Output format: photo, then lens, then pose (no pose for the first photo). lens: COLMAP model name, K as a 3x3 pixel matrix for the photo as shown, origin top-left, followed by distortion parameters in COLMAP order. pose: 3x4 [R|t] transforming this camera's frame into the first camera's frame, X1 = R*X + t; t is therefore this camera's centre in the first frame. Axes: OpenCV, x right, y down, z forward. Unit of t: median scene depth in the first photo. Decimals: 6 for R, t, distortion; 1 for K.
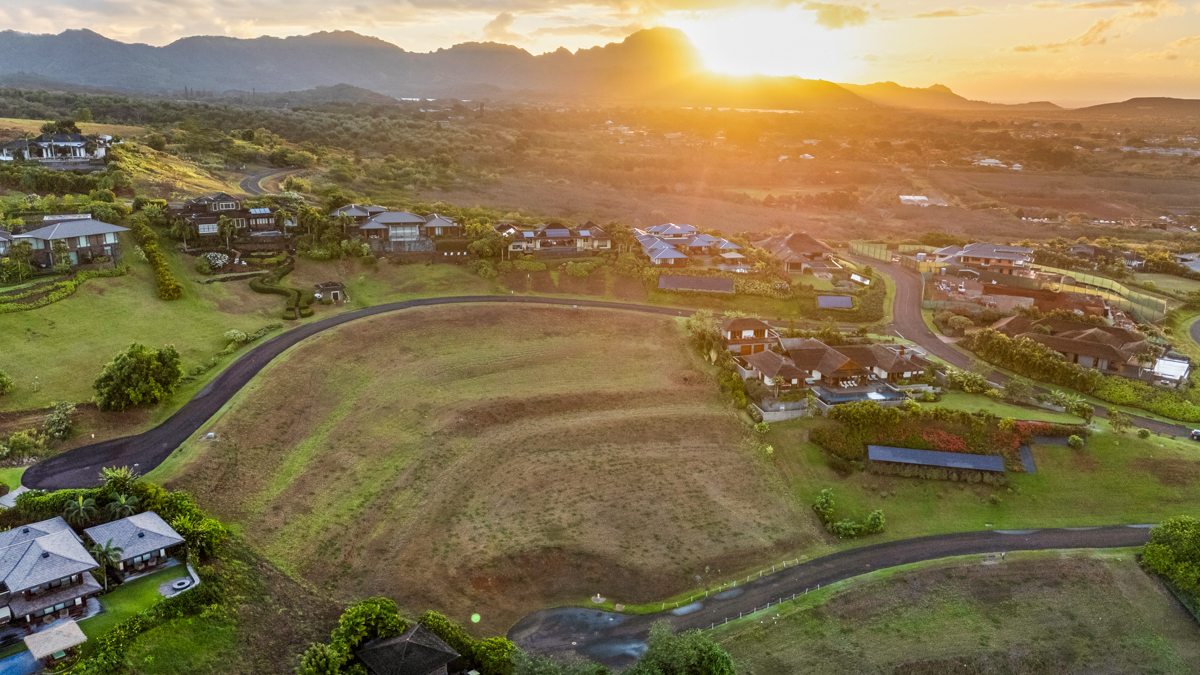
lens RADIAL K [[882.2, 0, 598.6], [0, 882.2, 336.5], [0, 0, 1]] dist [0.081619, -0.083082]
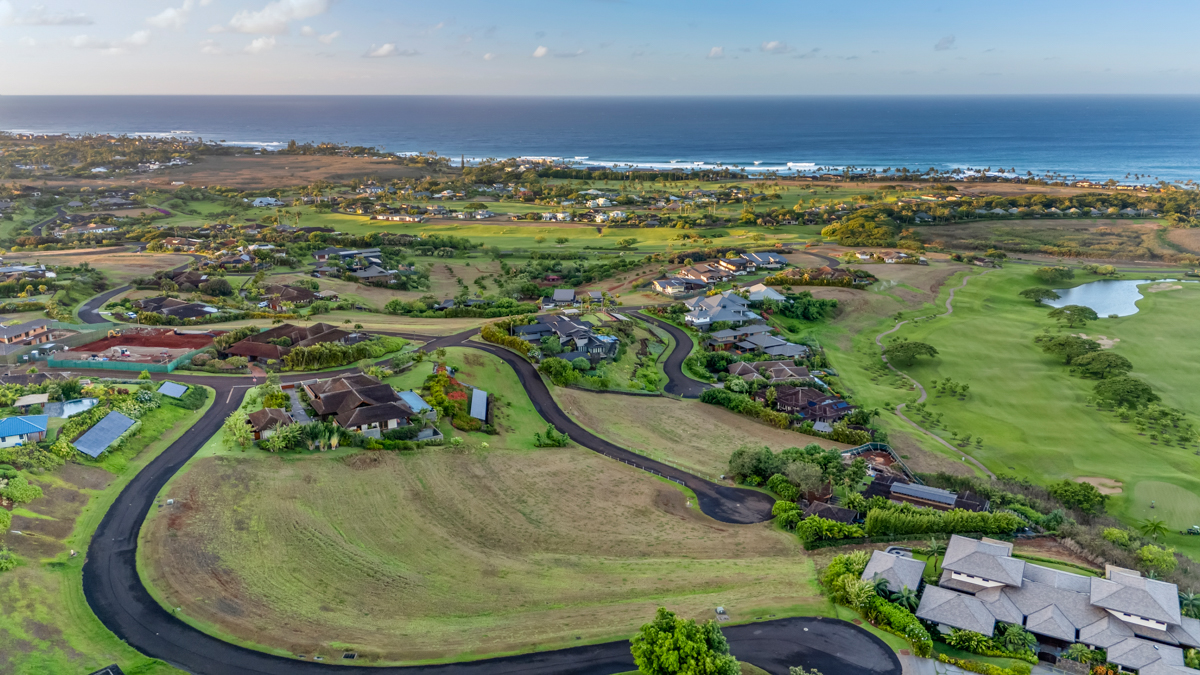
lens RADIAL K [[882.2, 0, 598.6], [0, 882.2, 336.5], [0, 0, 1]] dist [0.081619, -0.083082]
pose [[-0.288355, -0.267485, 0.919404, -0.970697], [0.253602, 0.904565, 0.342706, -0.404642], [-0.923330, 0.331983, -0.193001, 1.003380]]
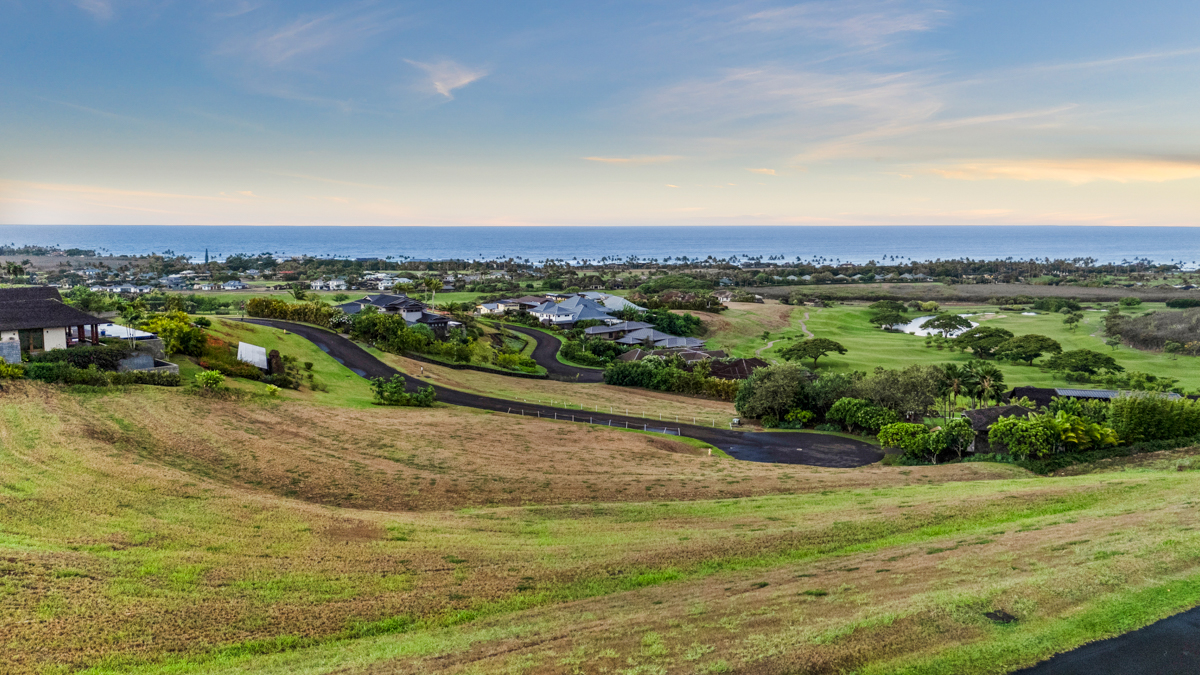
lens RADIAL K [[882.2, 0, 598.6], [0, 882.2, 336.5], [0, 0, 1]] dist [0.081619, -0.083082]
pose [[-0.529151, -0.116757, 0.840457, -0.436063], [0.222996, 0.936537, 0.270503, -0.022388], [-0.818702, 0.330556, -0.469533, 1.054852]]
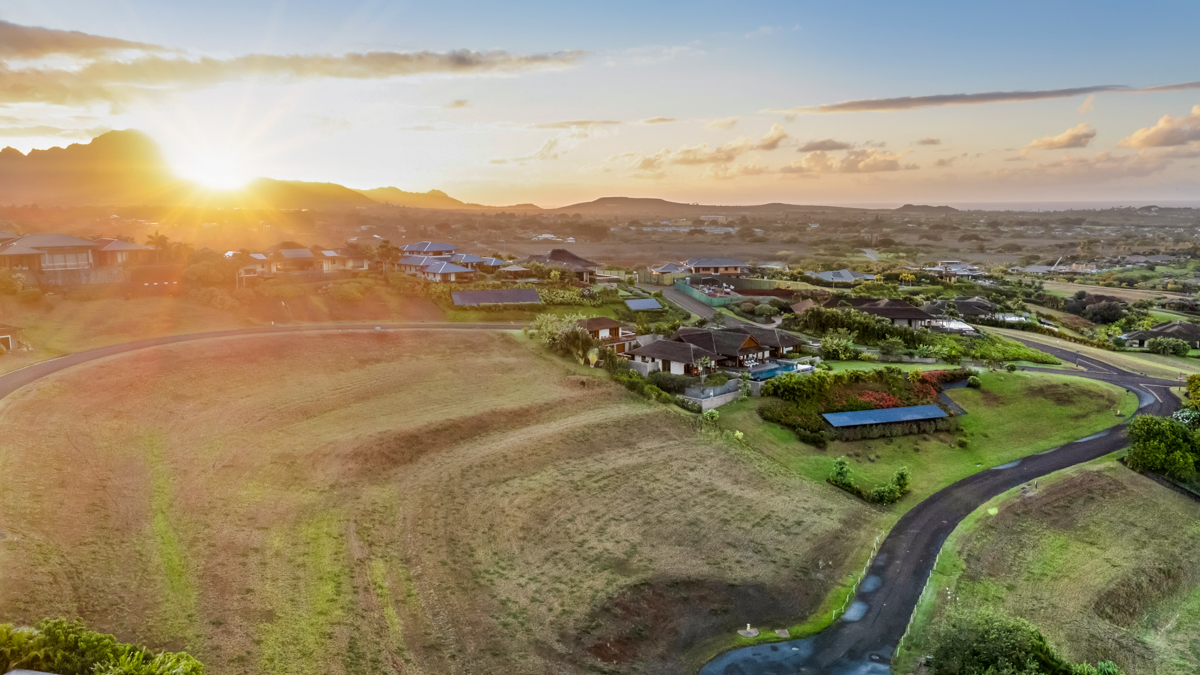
lens RADIAL K [[882.2, 0, 598.6], [0, 882.2, 336.5], [0, 0, 1]] dist [0.081619, -0.083082]
pose [[0.860460, -0.091074, 0.501312, -0.322167], [0.147218, 0.986370, -0.073493, 0.074636], [-0.487786, 0.137040, 0.862140, 0.312598]]
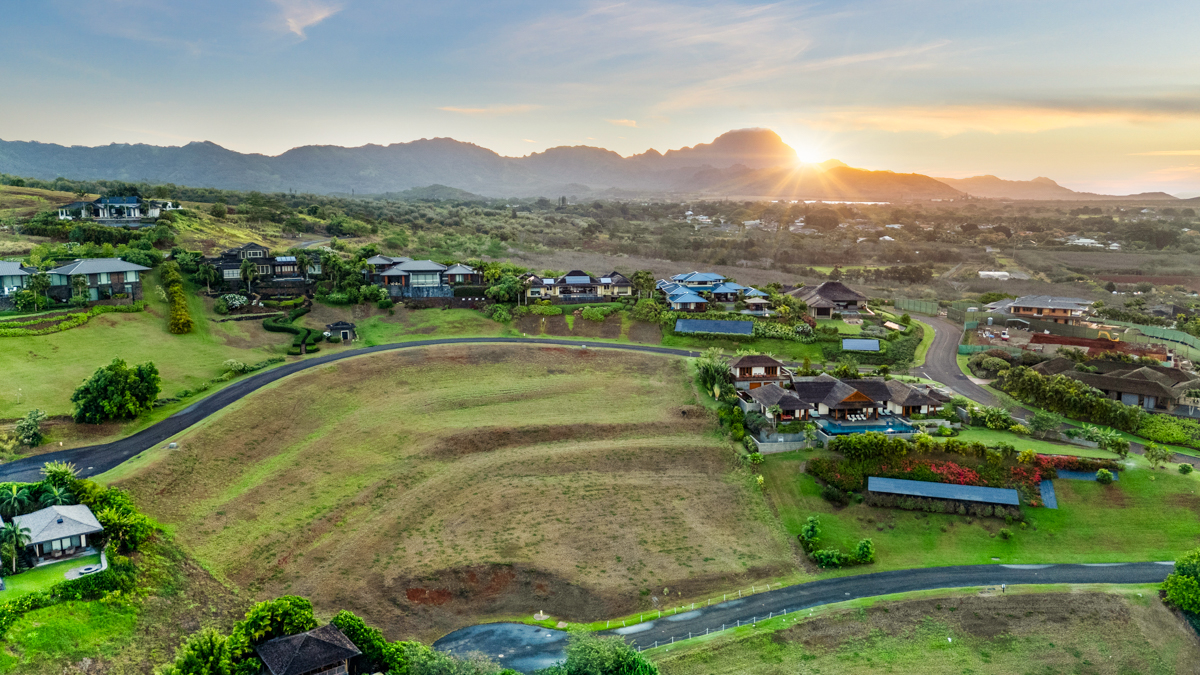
lens RADIAL K [[894.0, 0, 600.0], [0, 894.0, 337.5], [0, 0, 1]] dist [0.080437, -0.081049]
pose [[0.995061, 0.000290, -0.099264, 0.114639], [-0.010992, 0.994168, -0.107282, 0.079487], [0.098654, 0.107843, 0.989261, 0.033585]]
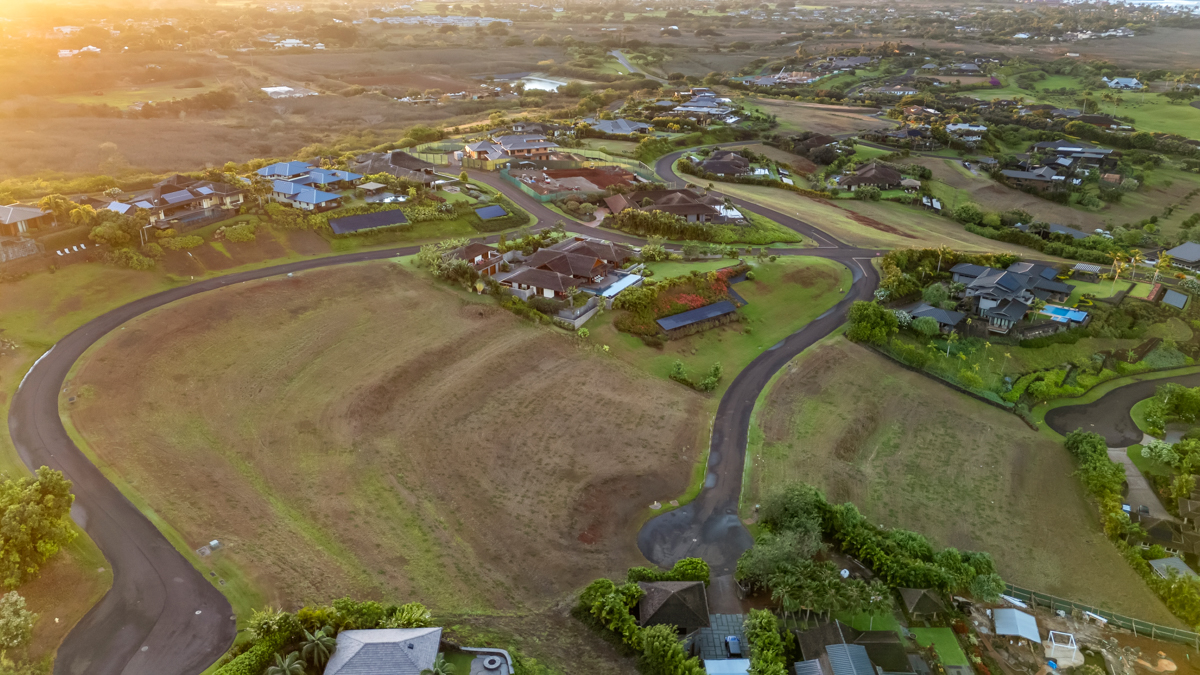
lens RADIAL K [[871.6, 0, 600.0], [0, 871.6, 337.5], [0, 0, 1]] dist [0.158466, -0.377043]
pose [[0.677281, -0.301255, 0.671219, -0.565791], [0.204677, 0.953461, 0.221405, -0.139389], [-0.706681, -0.012570, 0.707421, 0.175284]]
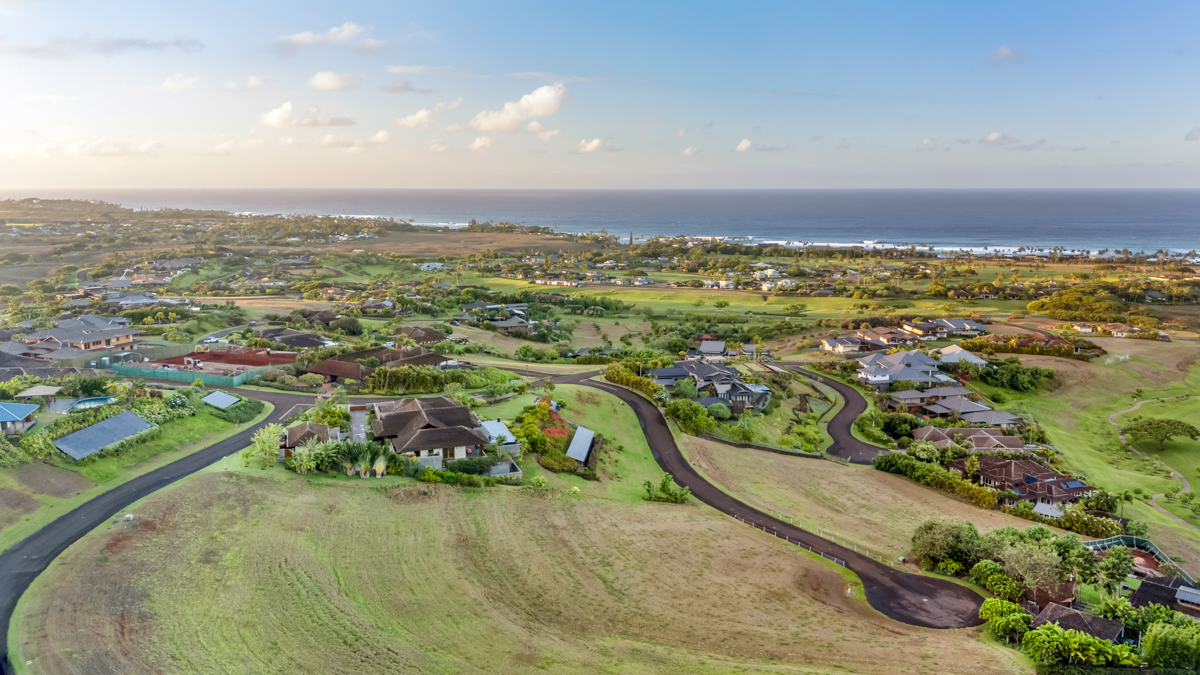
lens RADIAL K [[882.2, 0, 598.6], [0, 882.2, 336.5], [0, 0, 1]] dist [0.081619, -0.083082]
pose [[-0.095097, -0.178071, 0.979412, -0.723136], [0.265257, 0.943765, 0.197346, -0.214614], [-0.959477, 0.278563, -0.042514, 0.930672]]
